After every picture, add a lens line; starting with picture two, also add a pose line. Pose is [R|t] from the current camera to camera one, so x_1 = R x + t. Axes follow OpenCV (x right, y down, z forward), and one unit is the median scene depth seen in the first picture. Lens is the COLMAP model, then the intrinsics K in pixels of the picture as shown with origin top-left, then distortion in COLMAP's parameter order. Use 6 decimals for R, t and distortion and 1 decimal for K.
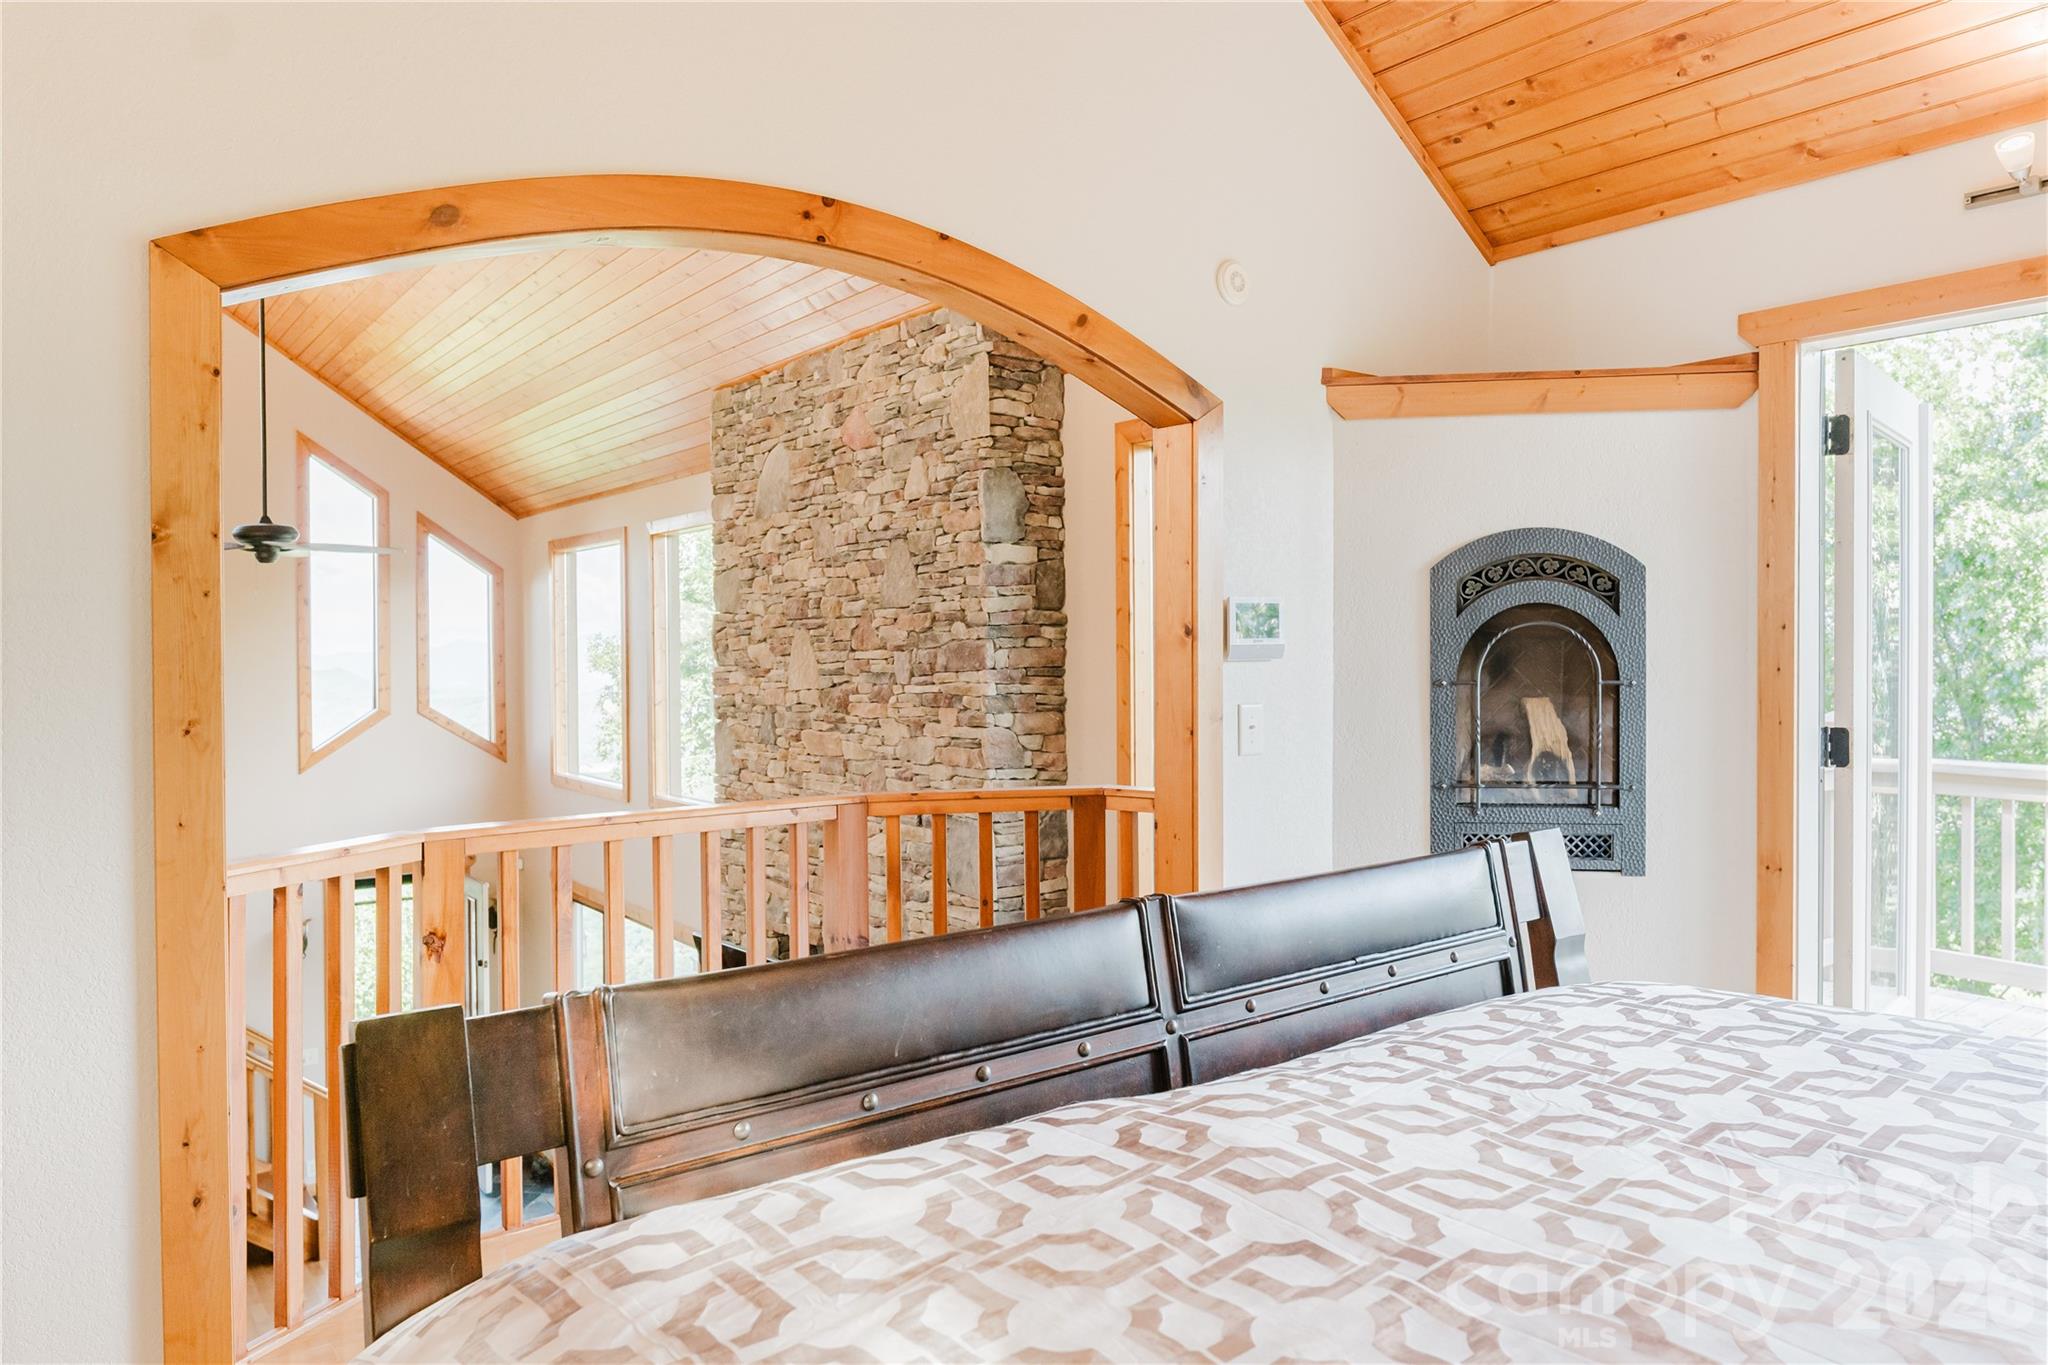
lens RADIAL K [[1319.9, 0, 1023.8], [0, 1319.9, 676.4], [0, 0, 1]] dist [0.005131, -0.004102]
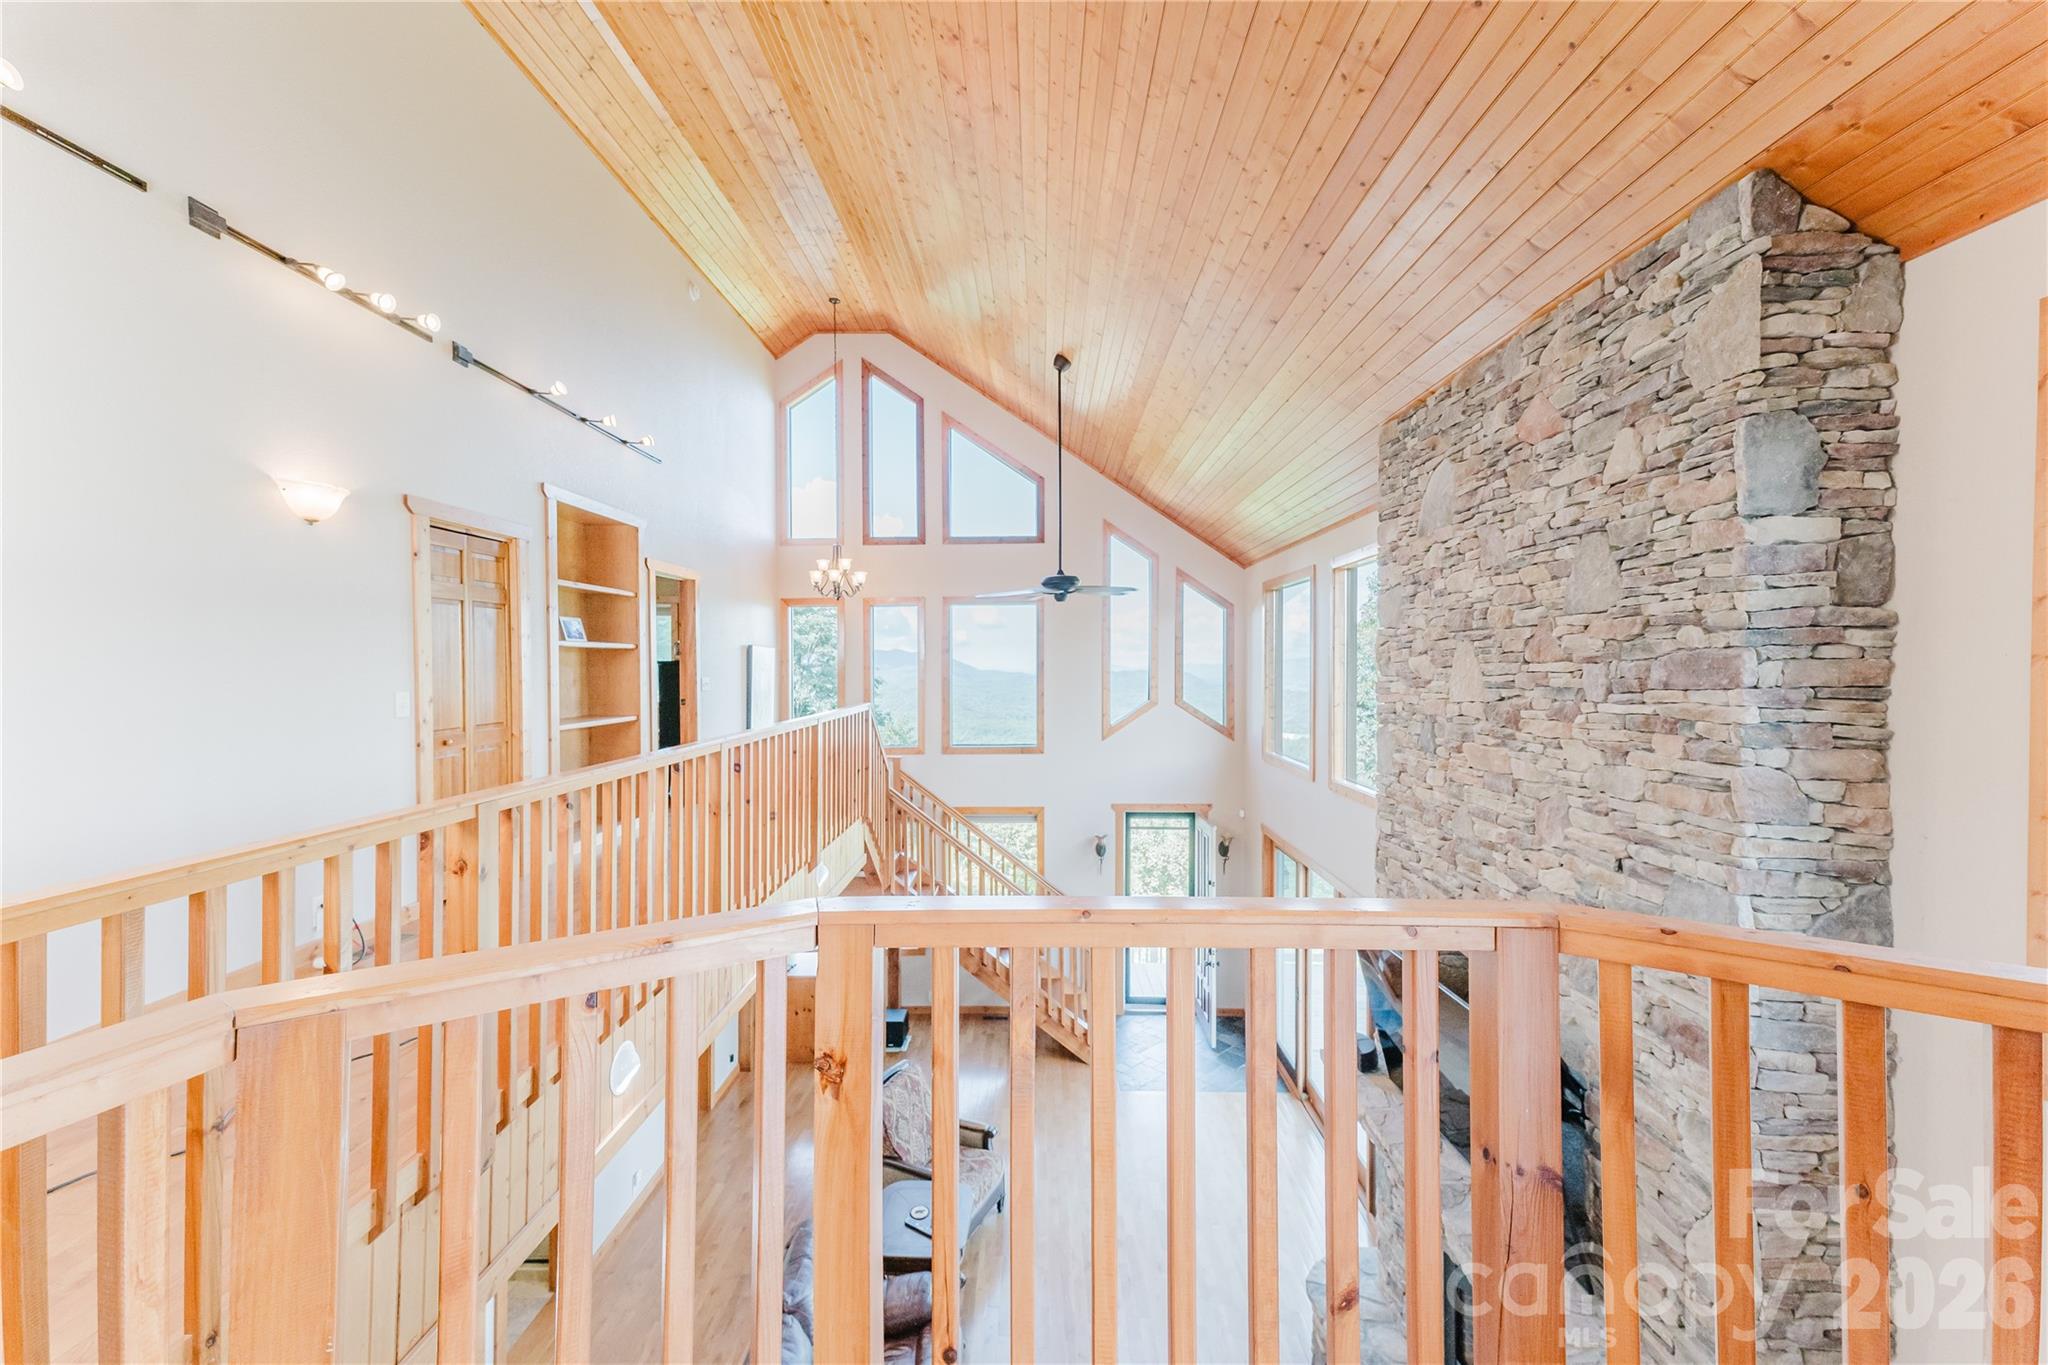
lens RADIAL K [[799.2, 0, 1024.1], [0, 799.2, 671.4], [0, 0, 1]] dist [0.026747, 0.000061]
pose [[0.776637, 0.013524, -0.629803, -0.048411], [-0.019588, 0.999805, -0.002685, -0.005052], [0.629643, 0.014422, 0.776751, 0.354038]]
